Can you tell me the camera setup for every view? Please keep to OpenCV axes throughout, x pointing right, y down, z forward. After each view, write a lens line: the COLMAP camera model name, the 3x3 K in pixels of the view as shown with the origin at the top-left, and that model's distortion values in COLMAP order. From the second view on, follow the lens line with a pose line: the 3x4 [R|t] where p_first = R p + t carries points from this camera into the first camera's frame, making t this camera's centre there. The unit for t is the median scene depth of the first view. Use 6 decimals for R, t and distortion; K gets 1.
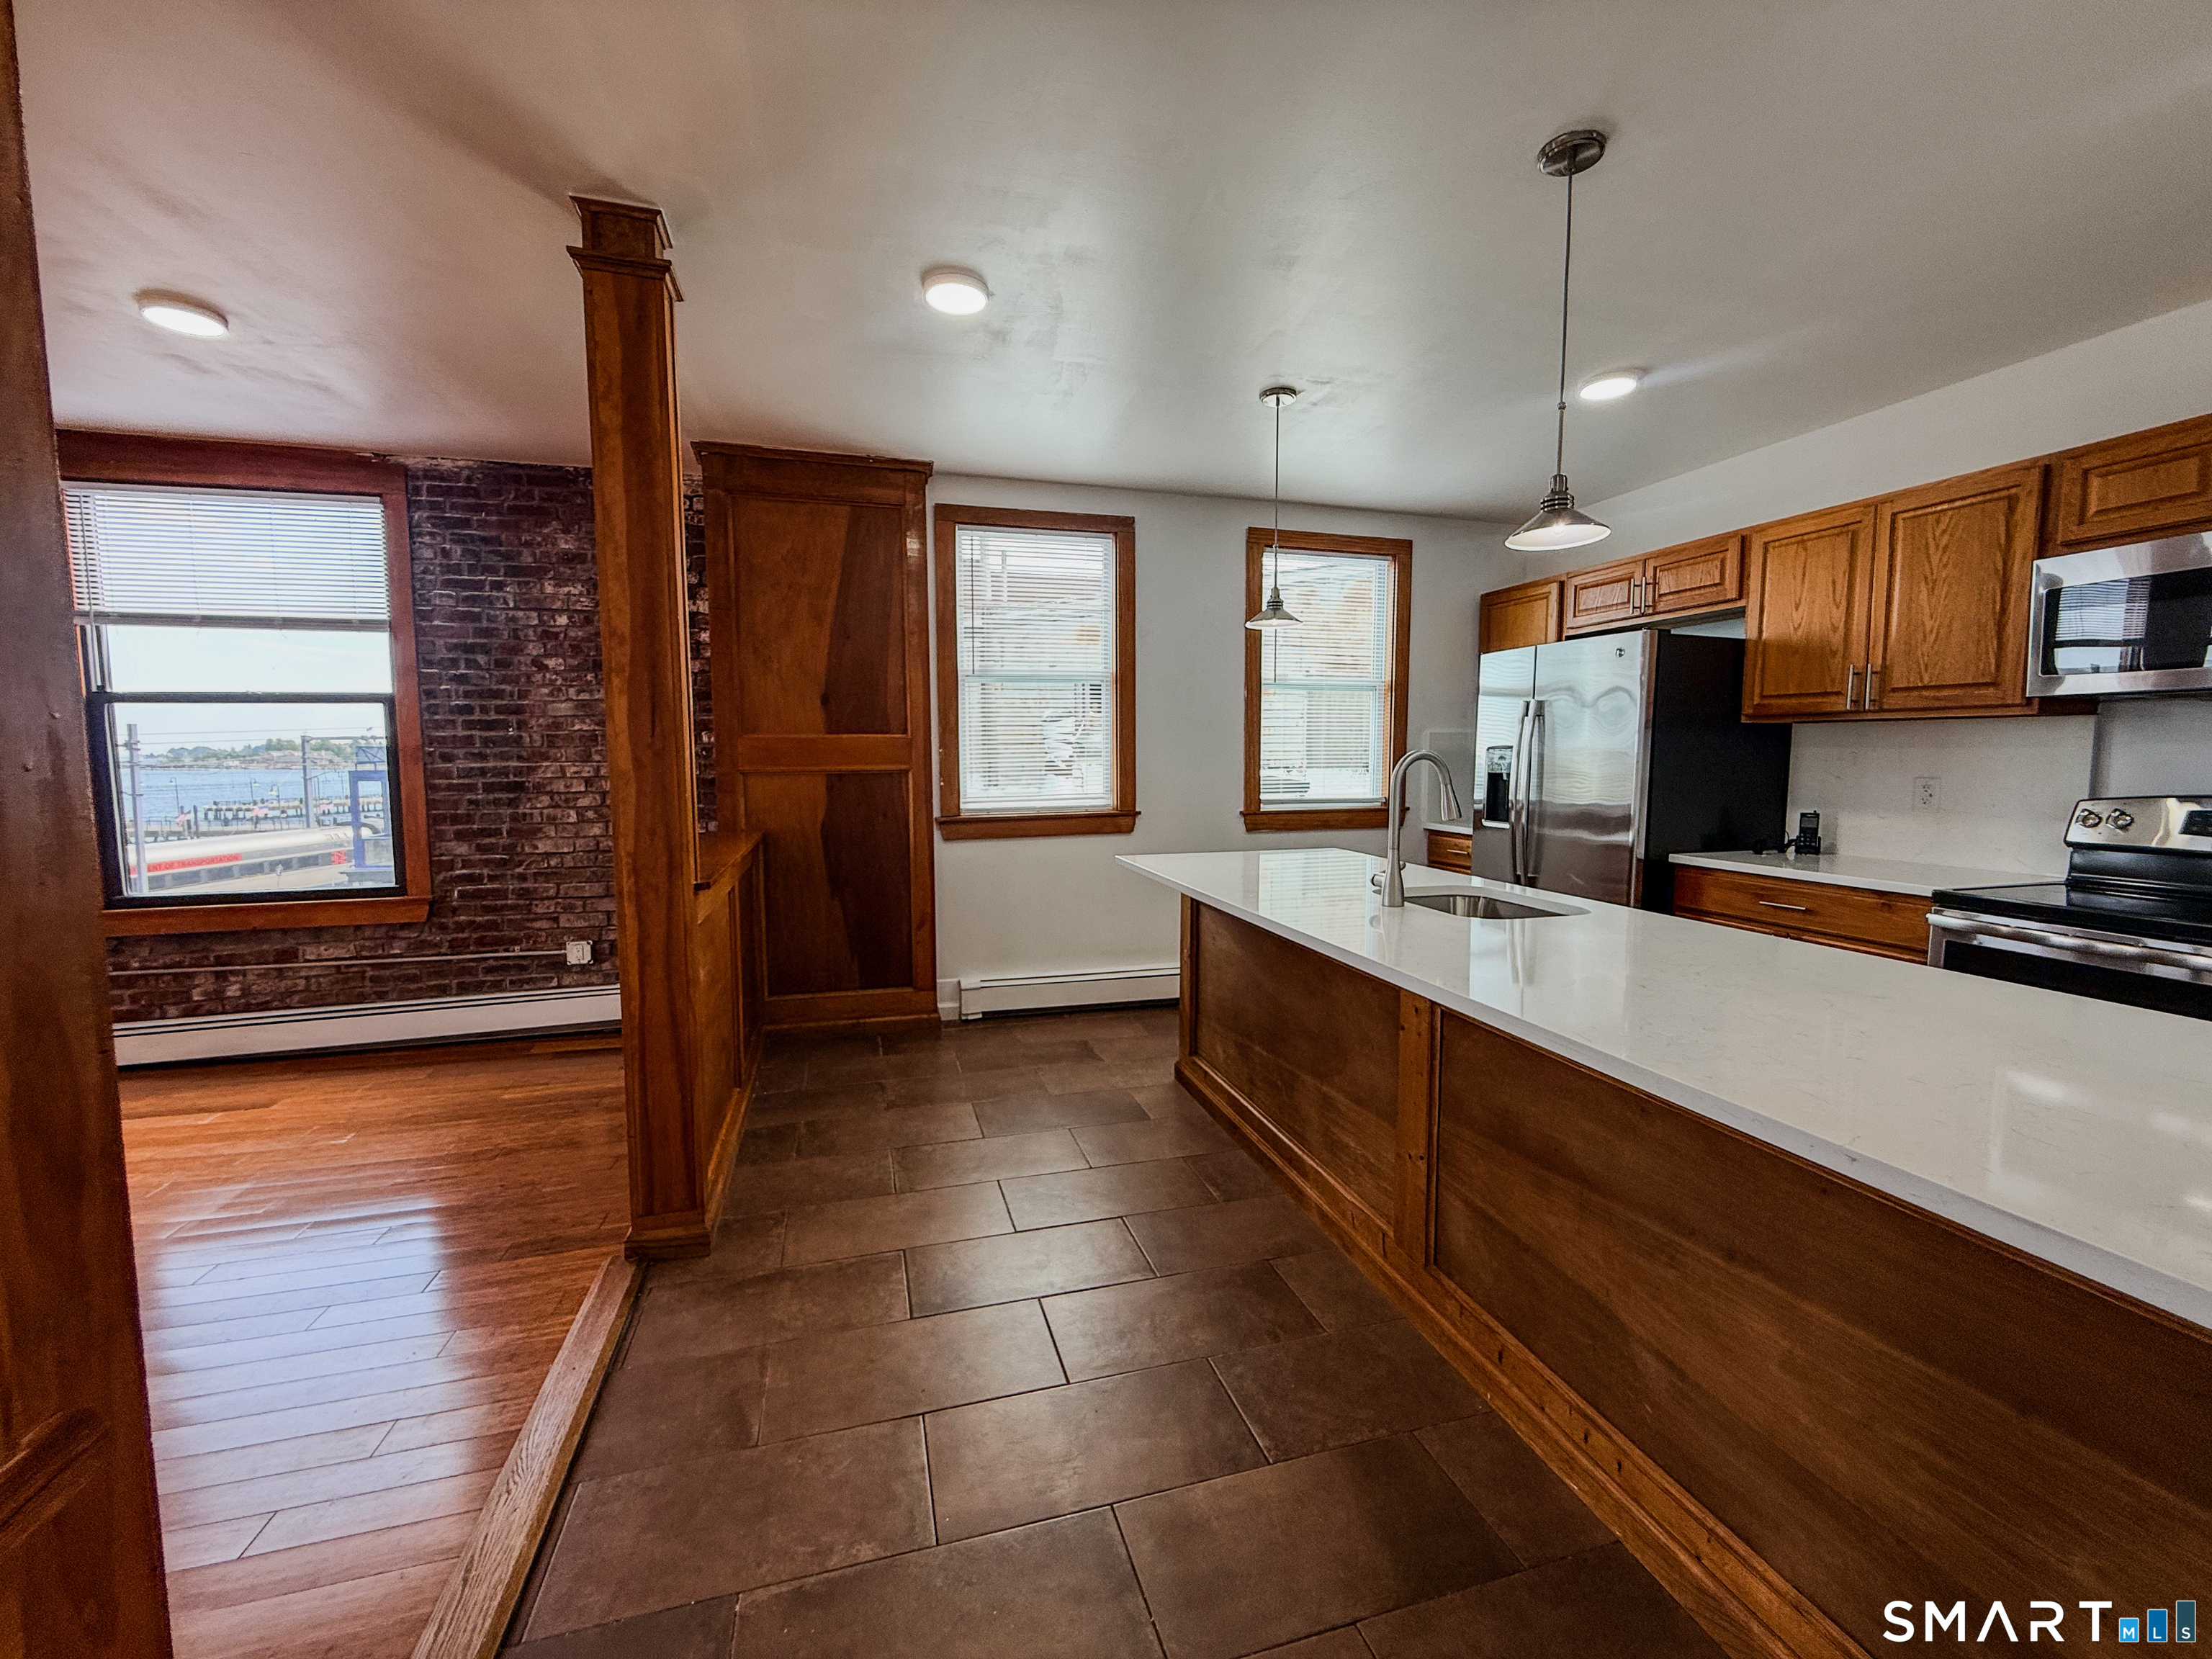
lens RADIAL K [[880.2, 0, 1103.6], [0, 880.2, 827.4], [0, 0, 1]] dist [-0.000688, -0.000584]
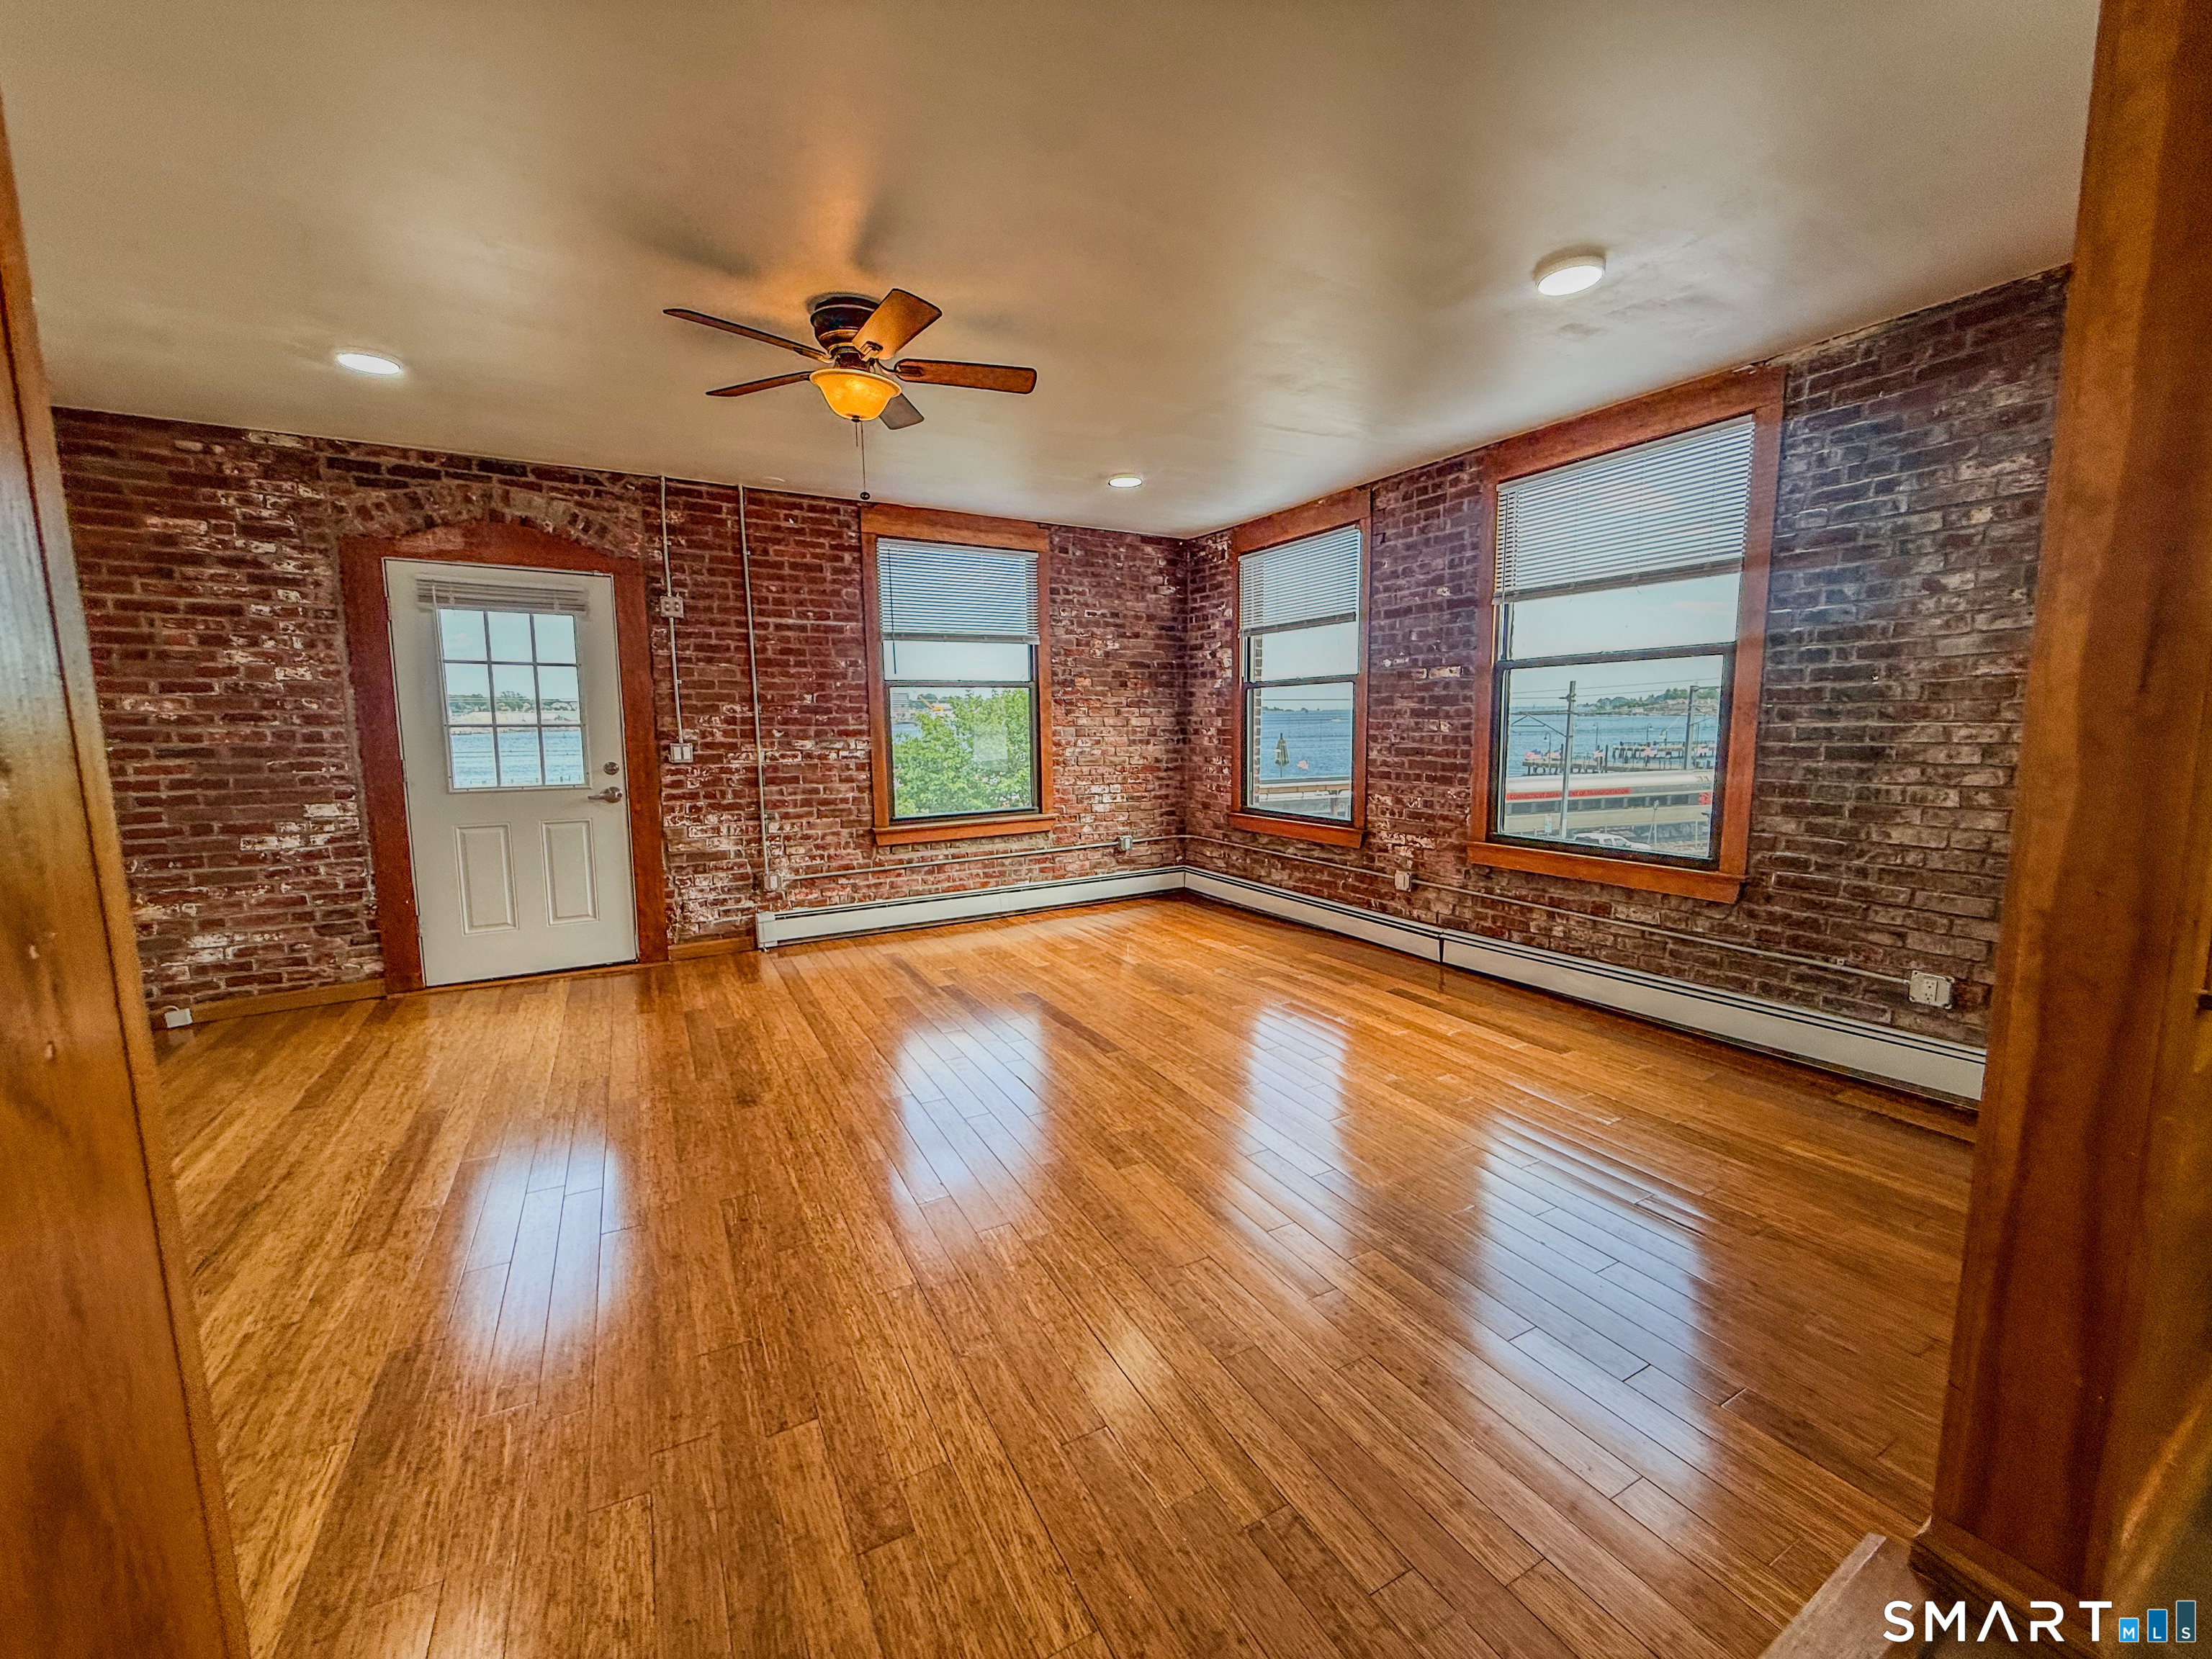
lens RADIAL K [[880.2, 0, 1103.6], [0, 880.2, 827.4], [0, 0, 1]] dist [-0.000688, -0.000584]
pose [[0.246270, 0.122417, -0.961439, -0.093095], [-0.064304, 0.991869, 0.109820, -0.024252], [0.967066, 0.034780, 0.252139, 0.169564]]
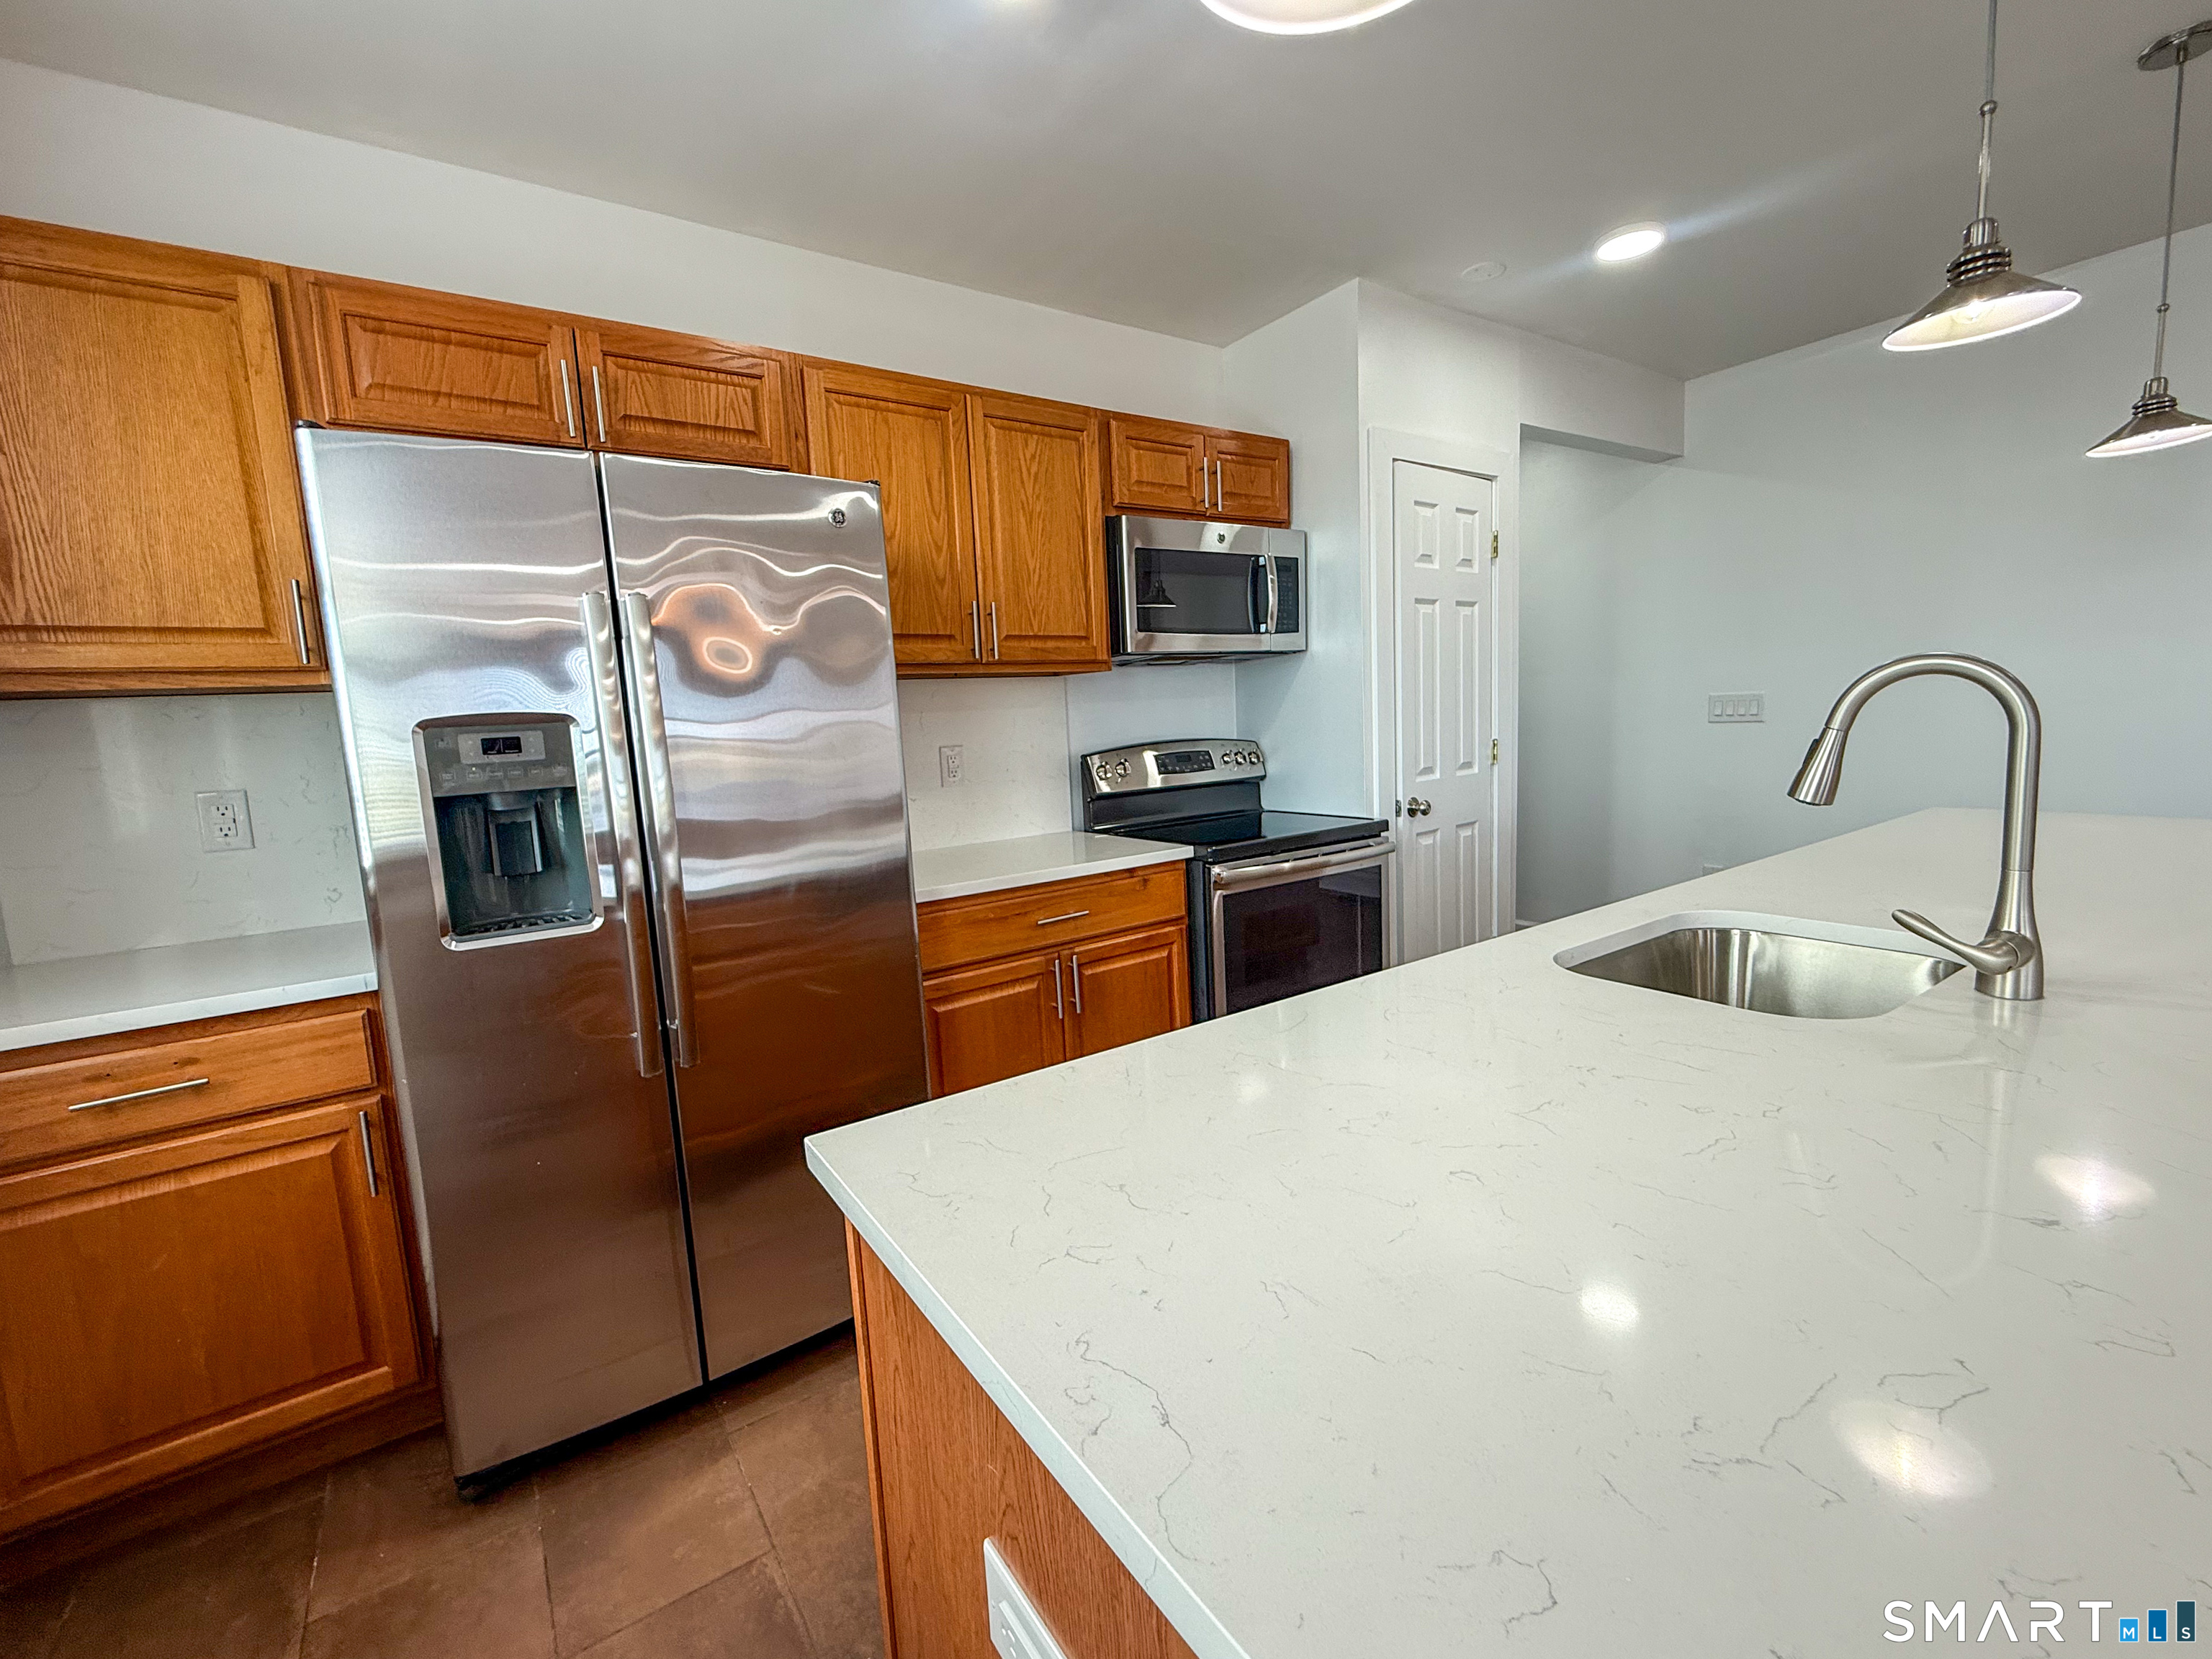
lens RADIAL K [[929.1, 0, 1106.0], [0, 929.1, 829.5], [0, 0, 1]] dist [-0.000930, -0.000122]
pose [[-0.320808, -0.100155, 0.941834, 0.020421], [0.129321, 0.980449, 0.148311, -0.074601], [-0.938274, 0.169378, -0.301583, 0.933121]]
